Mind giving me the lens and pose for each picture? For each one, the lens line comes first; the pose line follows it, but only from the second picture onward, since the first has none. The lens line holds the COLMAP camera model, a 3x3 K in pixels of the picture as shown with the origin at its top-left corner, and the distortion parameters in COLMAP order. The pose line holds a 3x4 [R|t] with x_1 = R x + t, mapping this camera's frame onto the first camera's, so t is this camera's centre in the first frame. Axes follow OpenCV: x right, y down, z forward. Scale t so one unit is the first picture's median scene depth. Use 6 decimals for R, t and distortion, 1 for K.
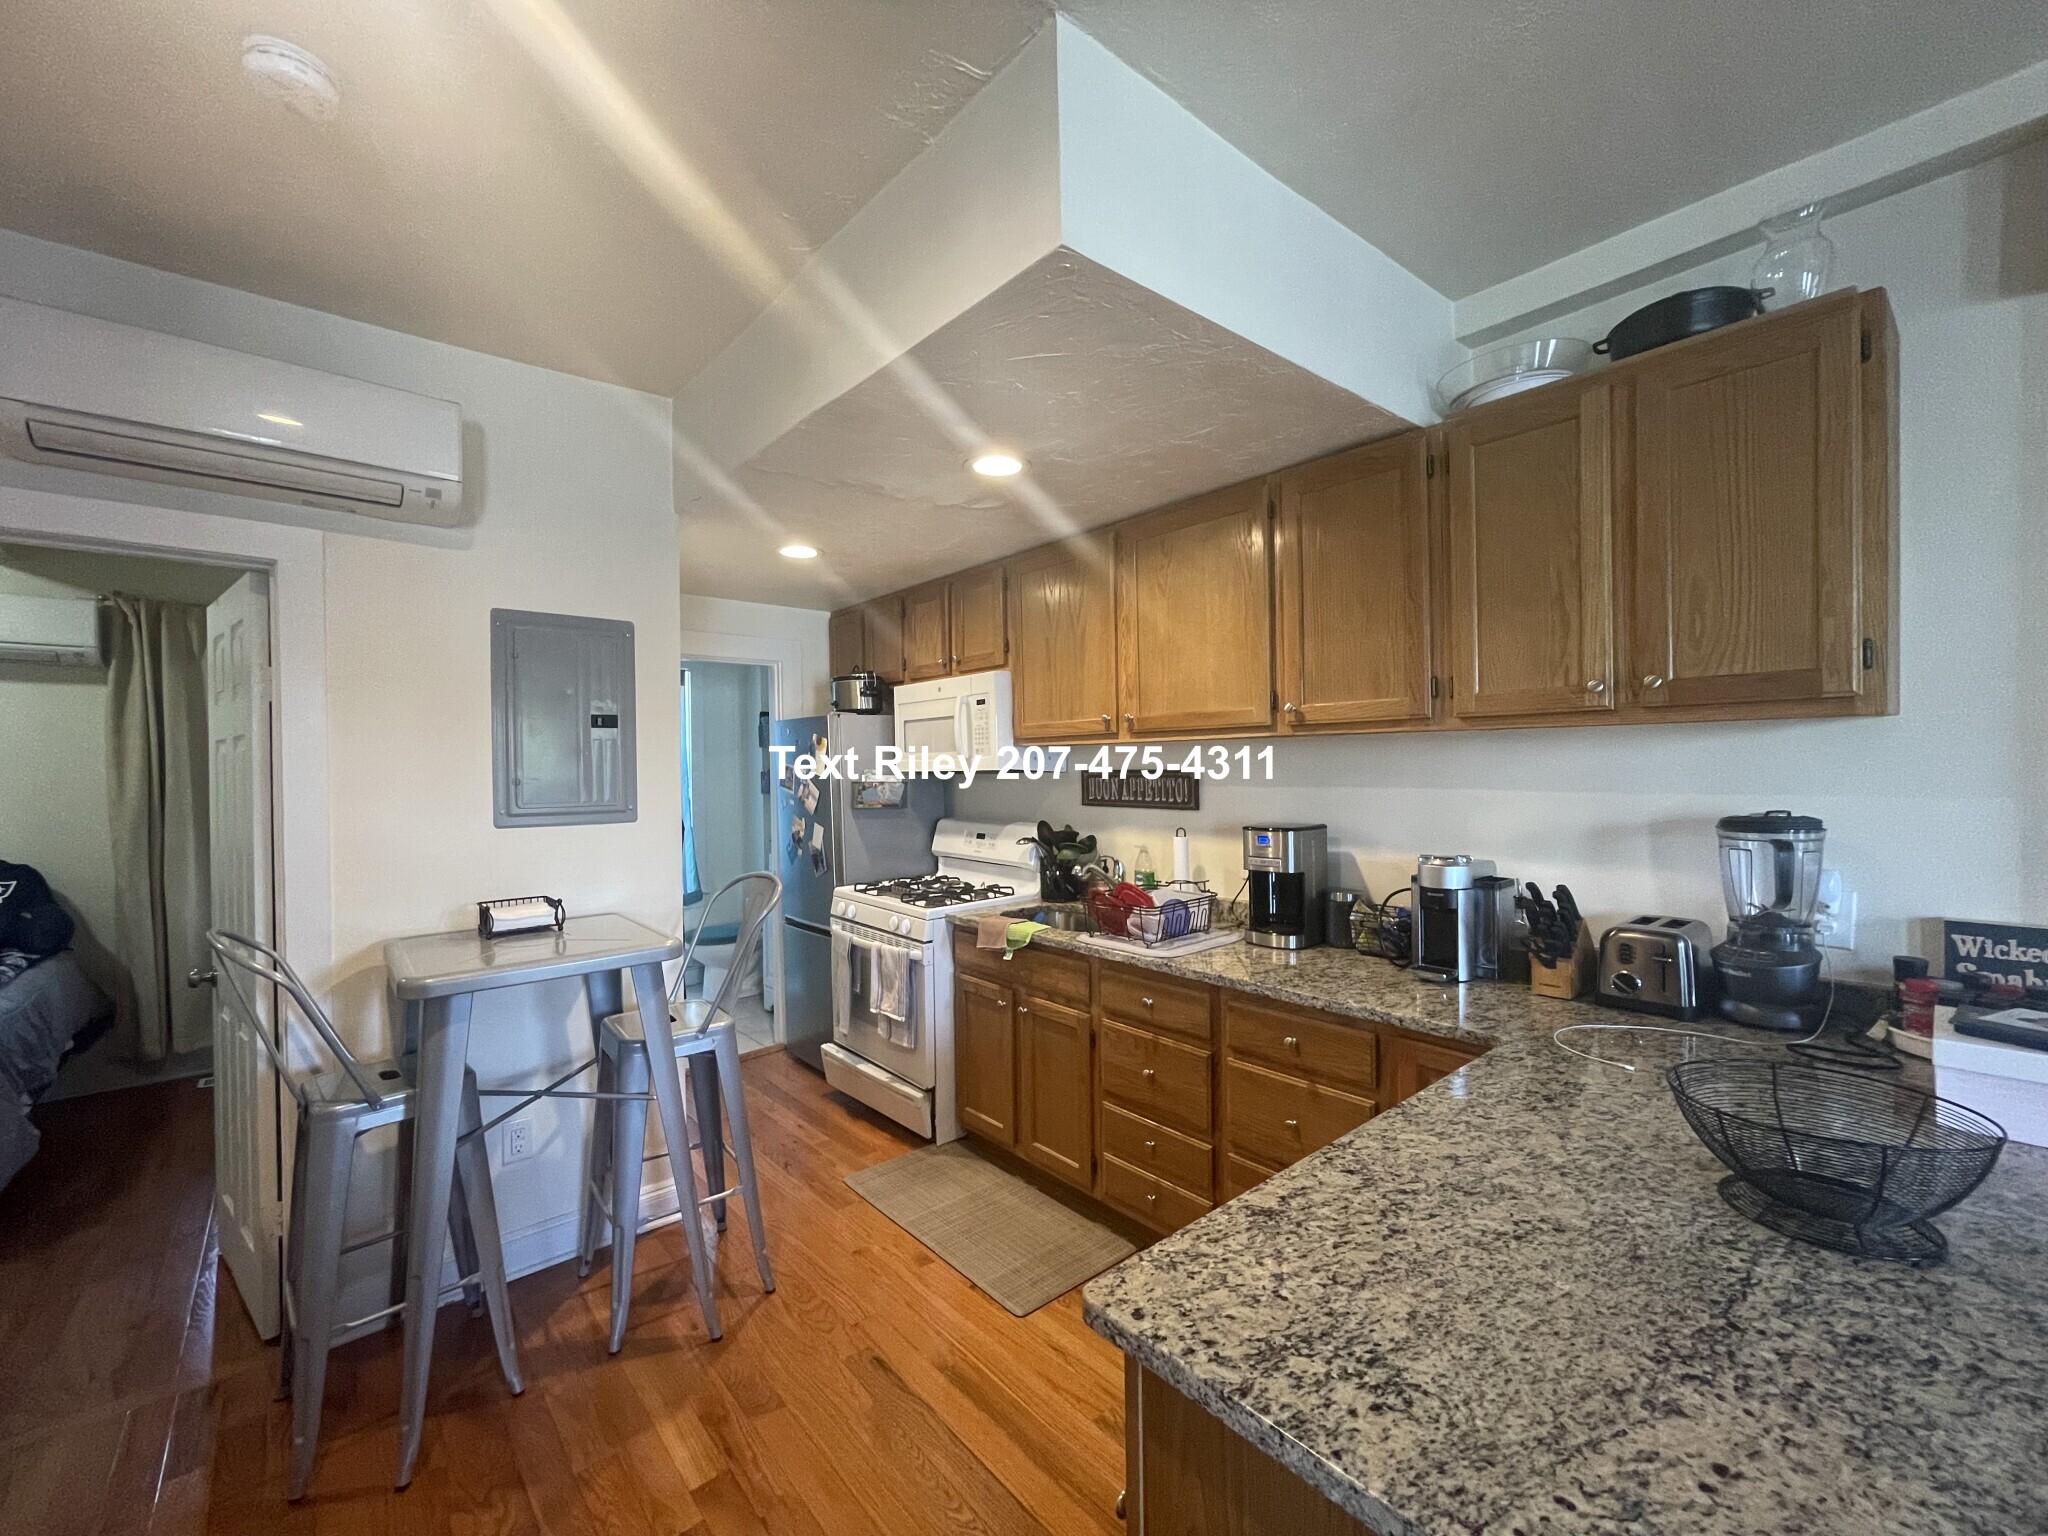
lens RADIAL K [[832.0, 0, 1014.2], [0, 832.0, 773.4], [0, 0, 1]] dist [-0.002356, -0.000467]
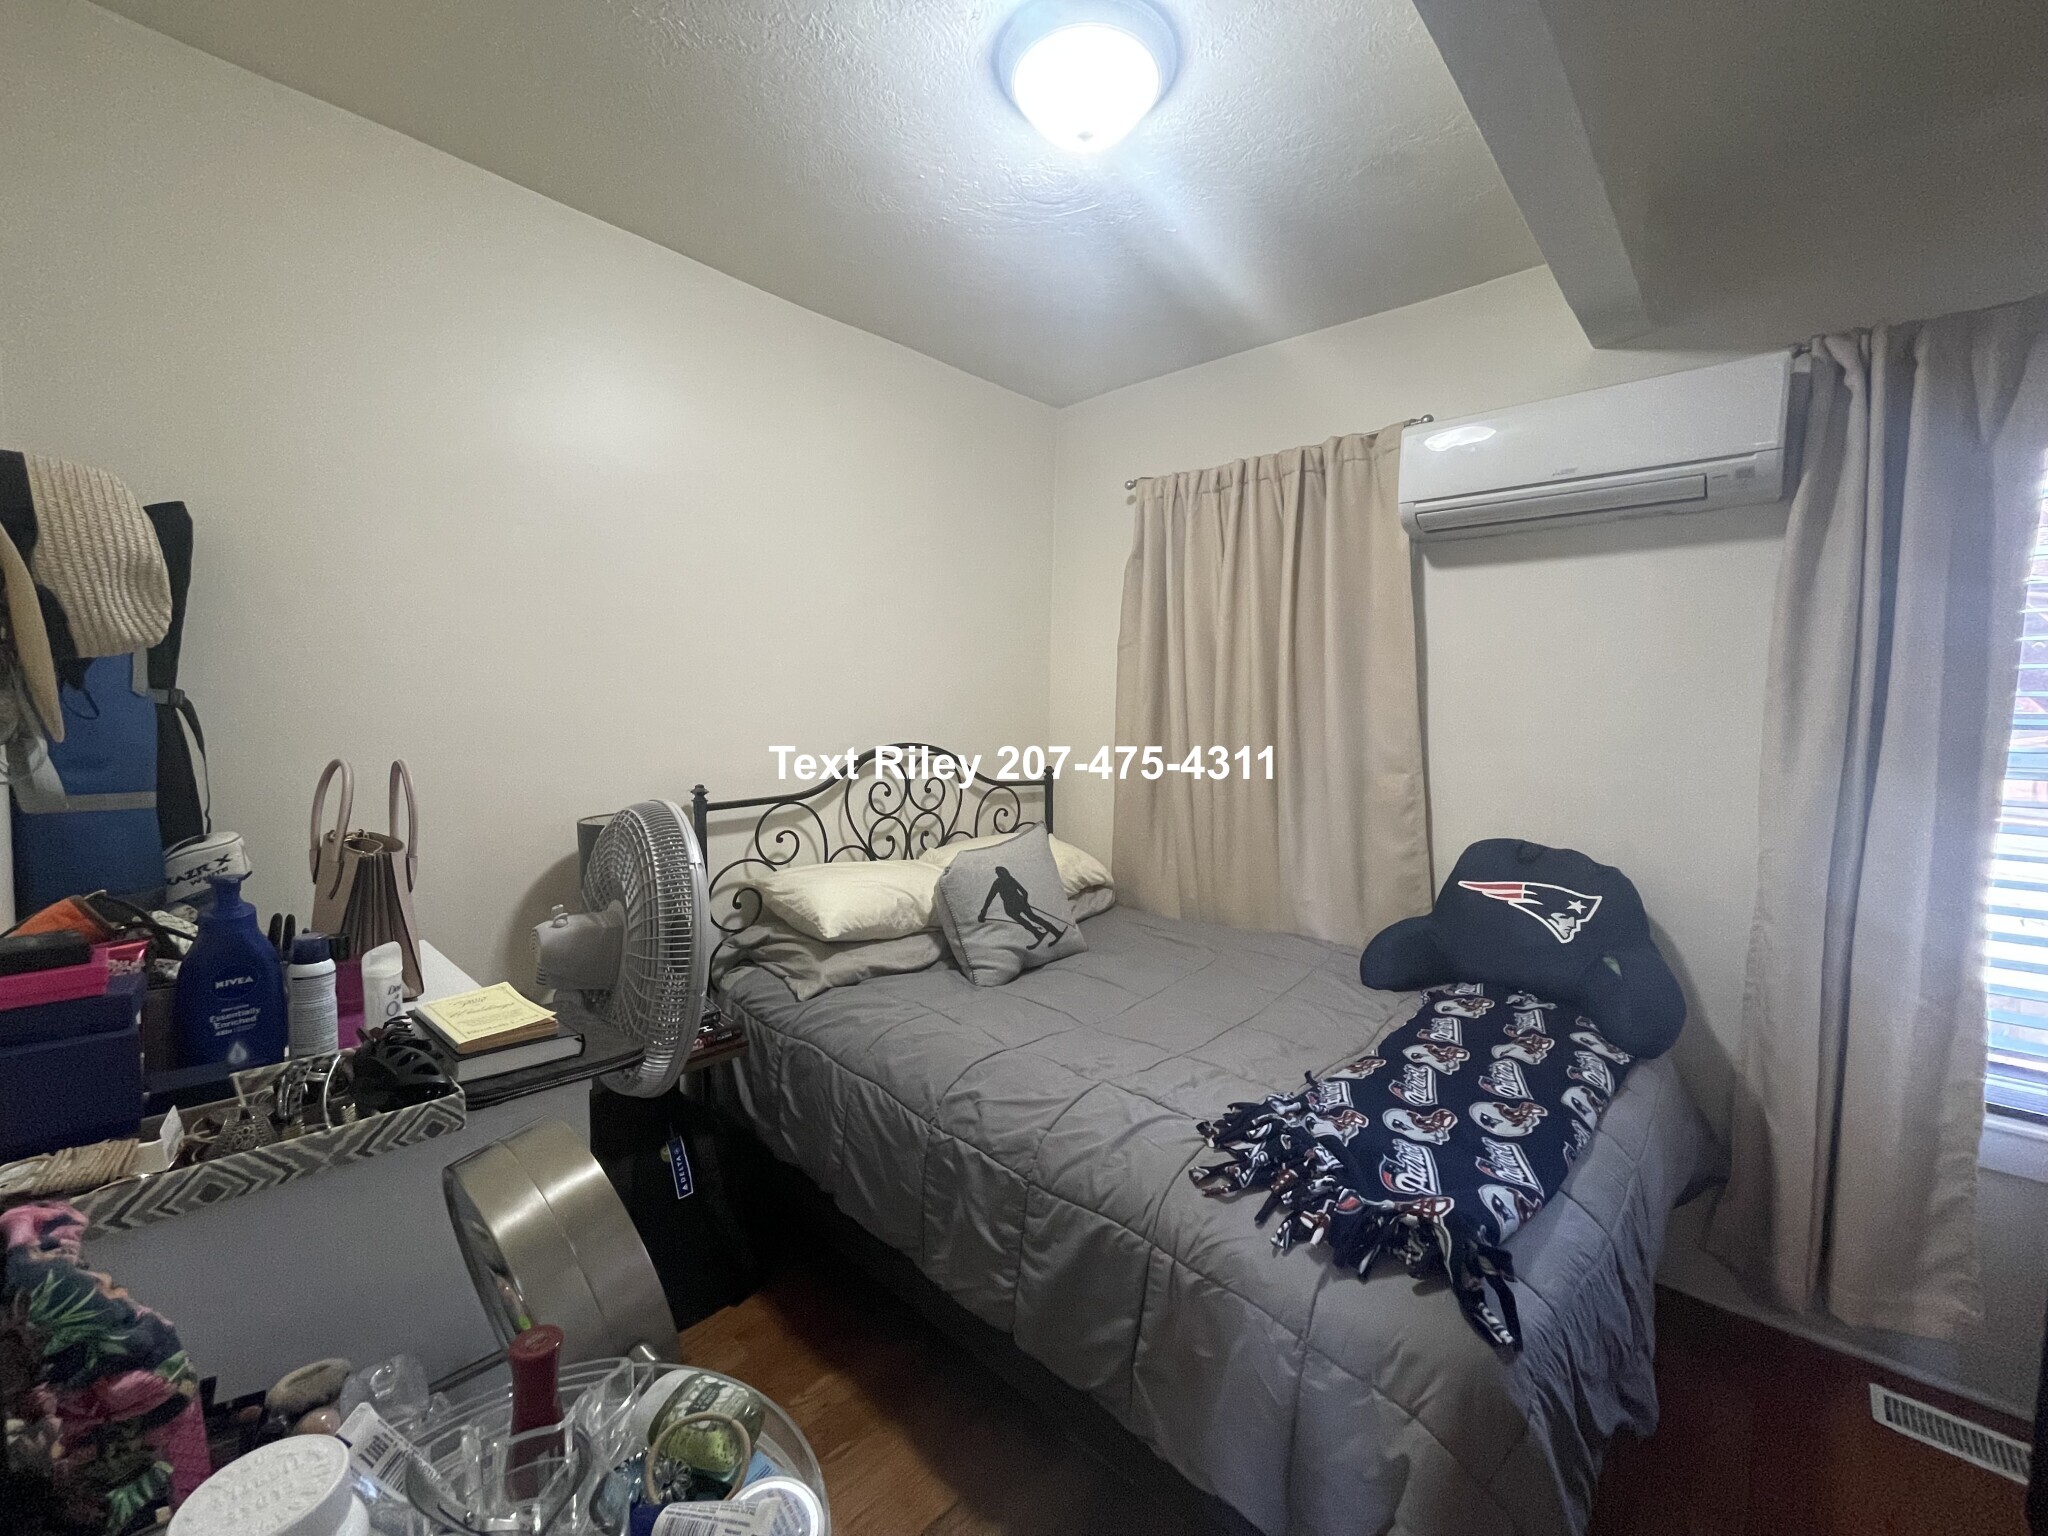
lens RADIAL K [[832.0, 0, 1015.0], [0, 832.0, 766.2], [0, 0, 1]] dist [-0.002356, -0.000467]
pose [[0.118687, 0.078319, -0.989838, -0.655886], [-0.022069, 0.996846, 0.076227, -0.000093], [0.992686, 0.012797, 0.120041, 0.497083]]
